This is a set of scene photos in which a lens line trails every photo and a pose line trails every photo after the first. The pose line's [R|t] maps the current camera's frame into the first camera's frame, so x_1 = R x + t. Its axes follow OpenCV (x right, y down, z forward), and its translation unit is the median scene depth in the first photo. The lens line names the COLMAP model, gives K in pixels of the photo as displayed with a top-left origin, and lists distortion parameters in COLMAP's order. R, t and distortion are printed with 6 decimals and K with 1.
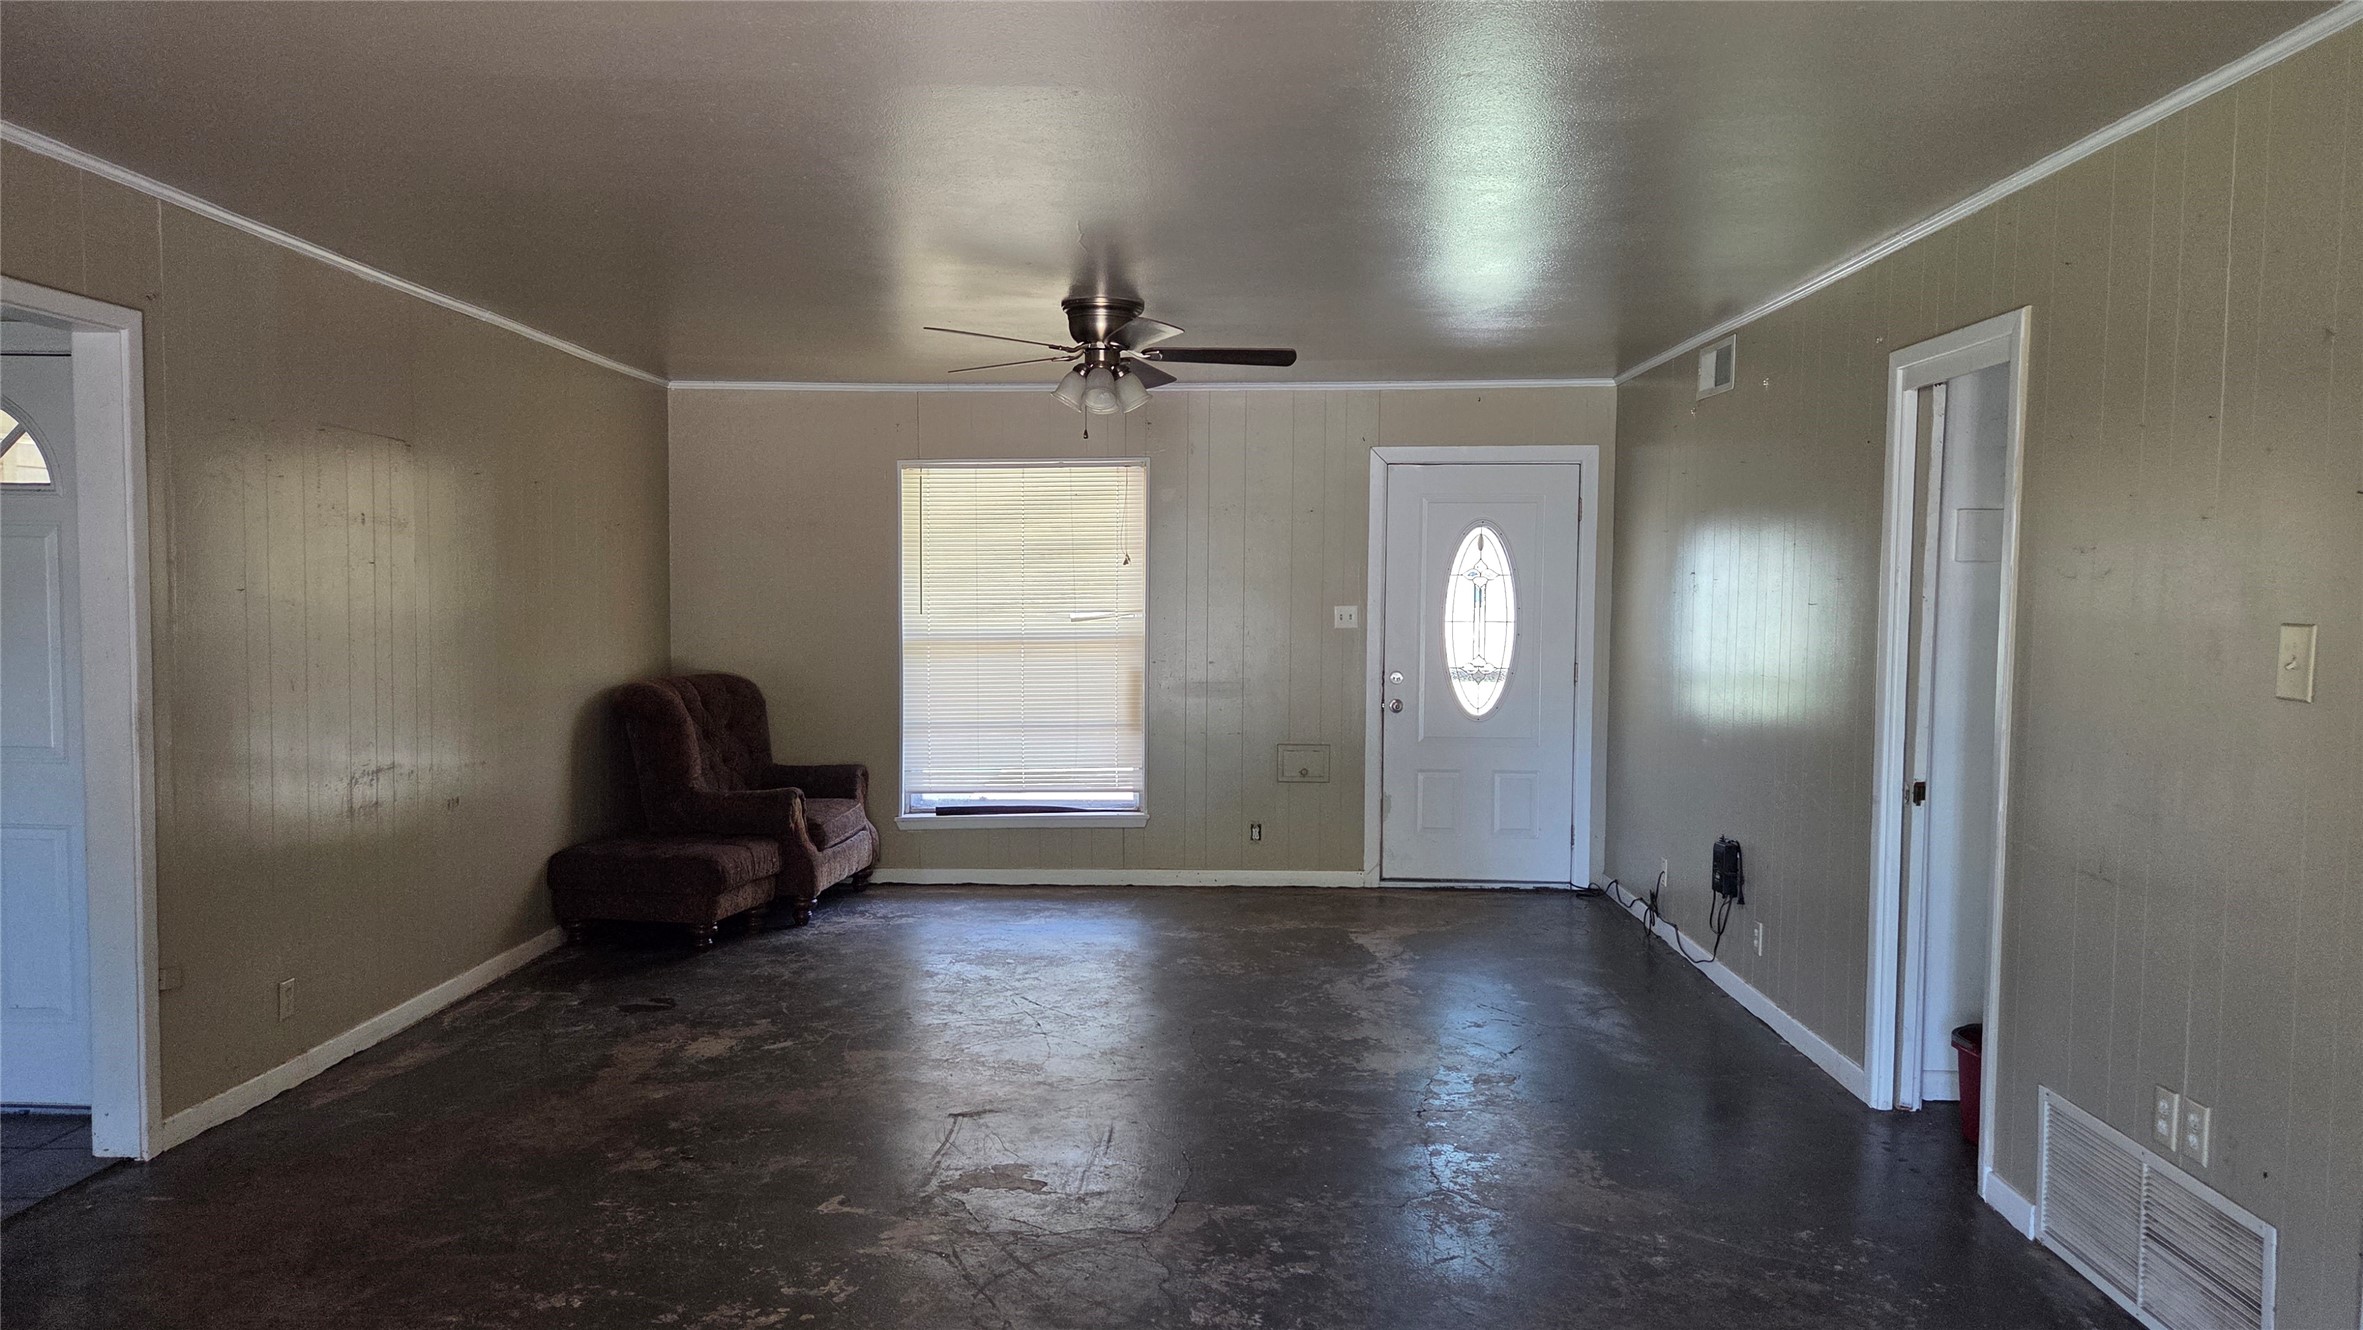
lens RADIAL K [[1566.1, 0, 1184.7], [0, 1566.1, 648.1], [0, 0, 1]] dist [0.080826, -0.074774]
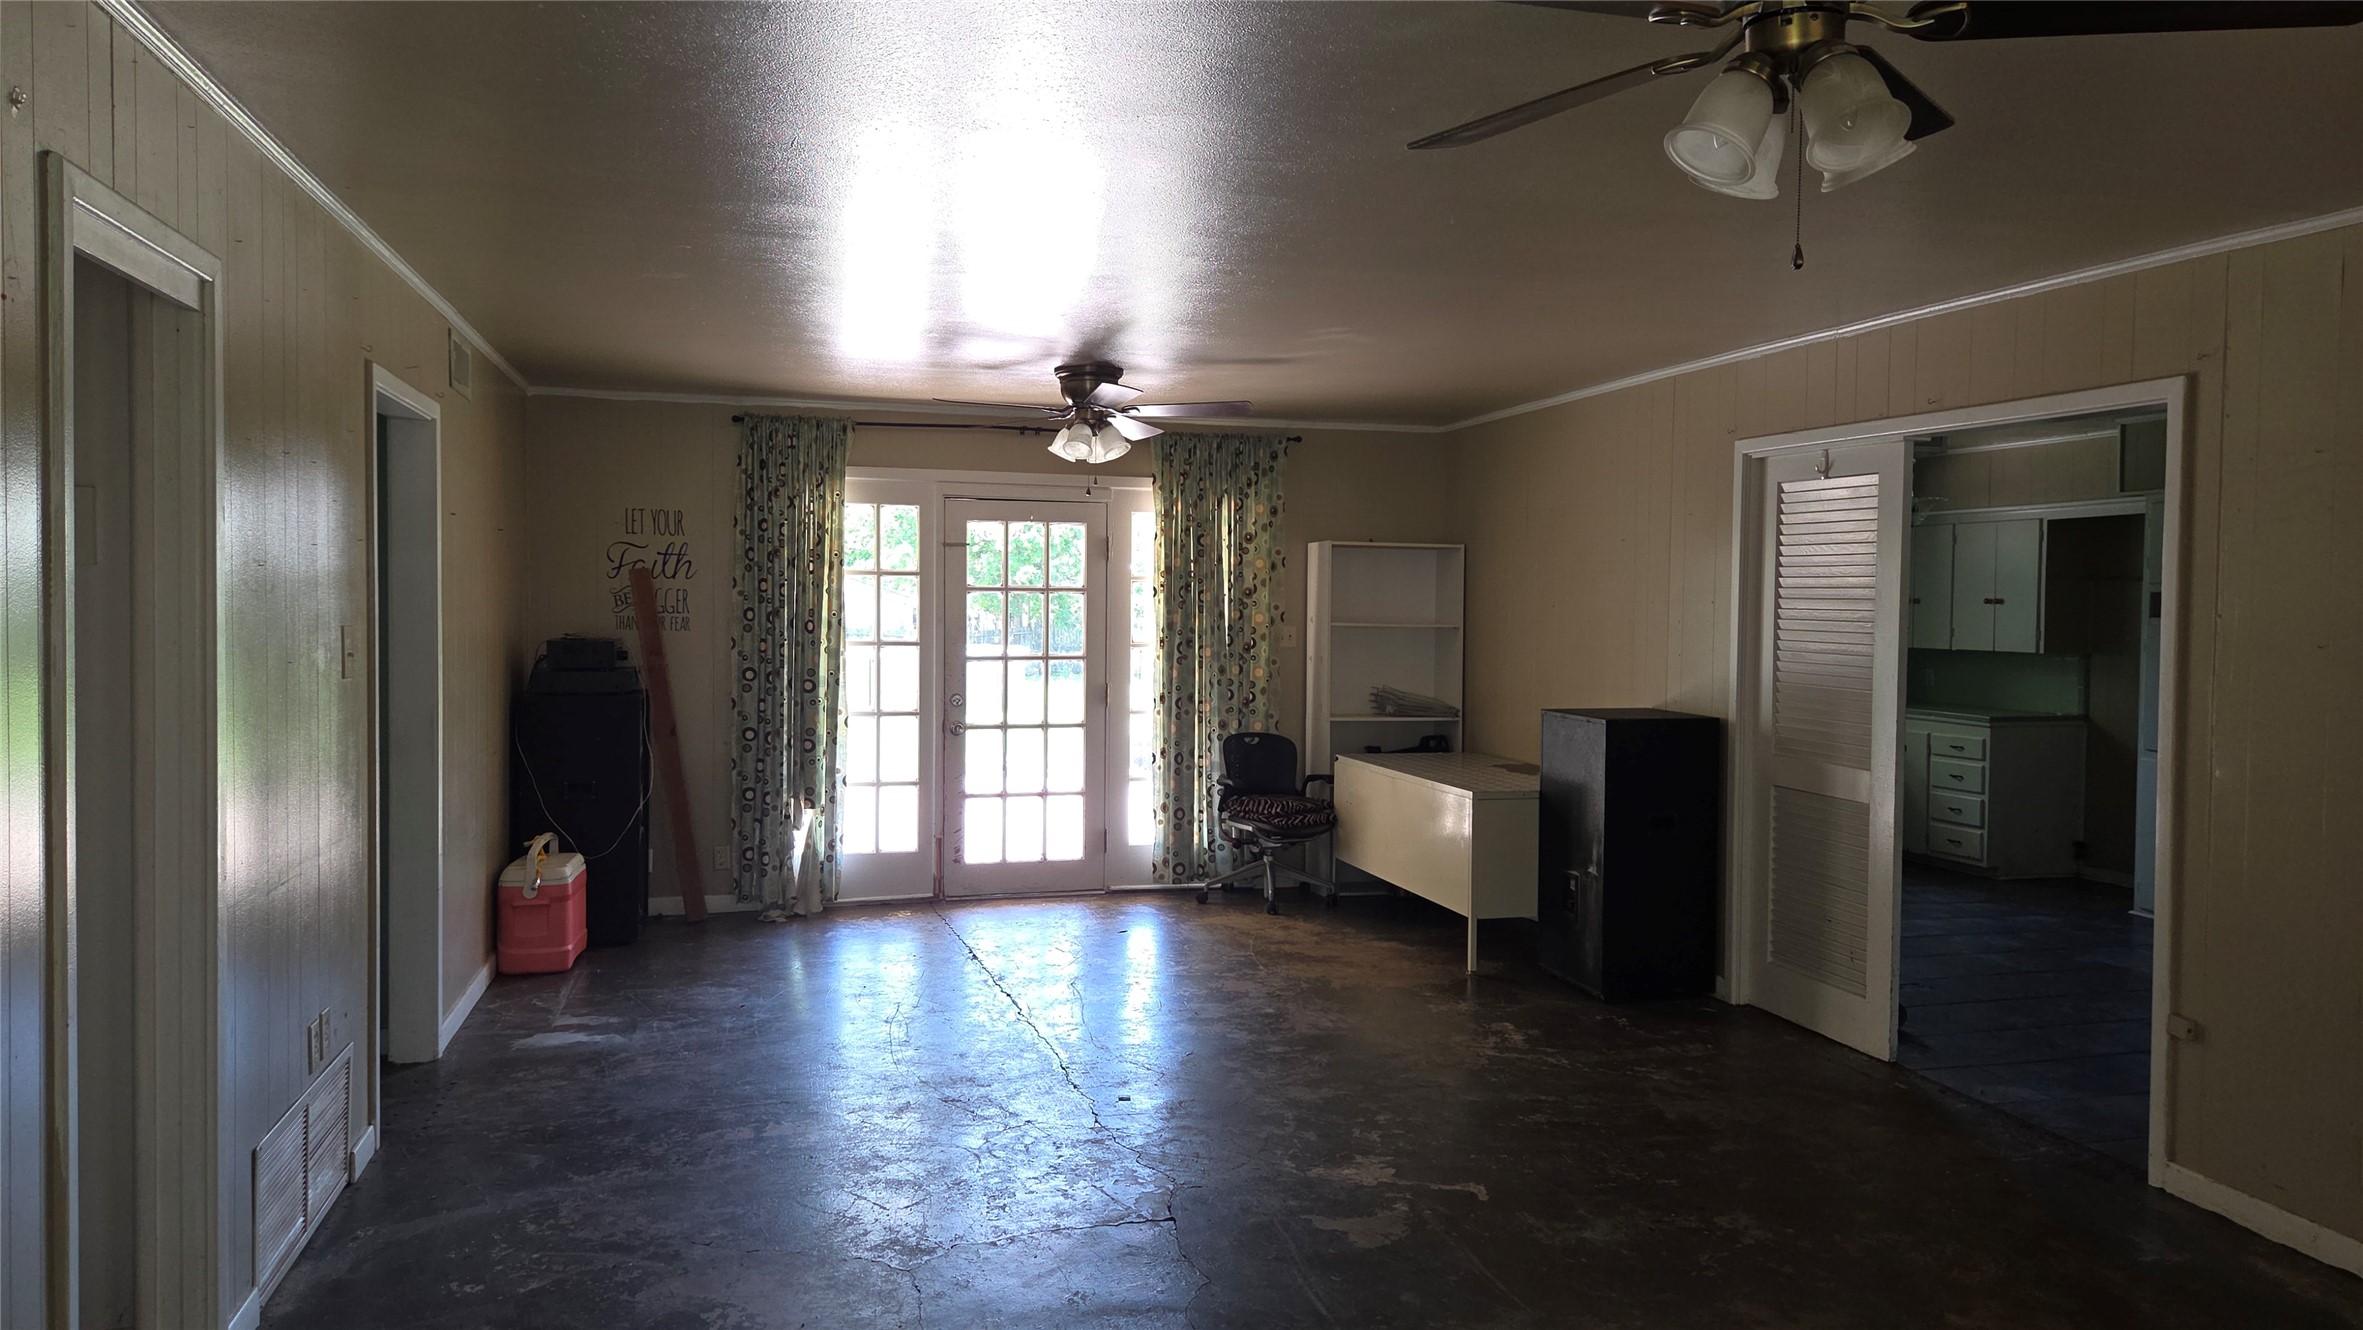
lens RADIAL K [[1566.1, 0, 1184.7], [0, 1566.1, 648.1], [0, 0, 1]] dist [0.080826, -0.074774]
pose [[-0.958027, -0.008950, -0.286539, 0.286068], [-0.029090, 0.997388, 0.066110, -0.087771], [0.285199, 0.071670, -0.955785, 1.963565]]
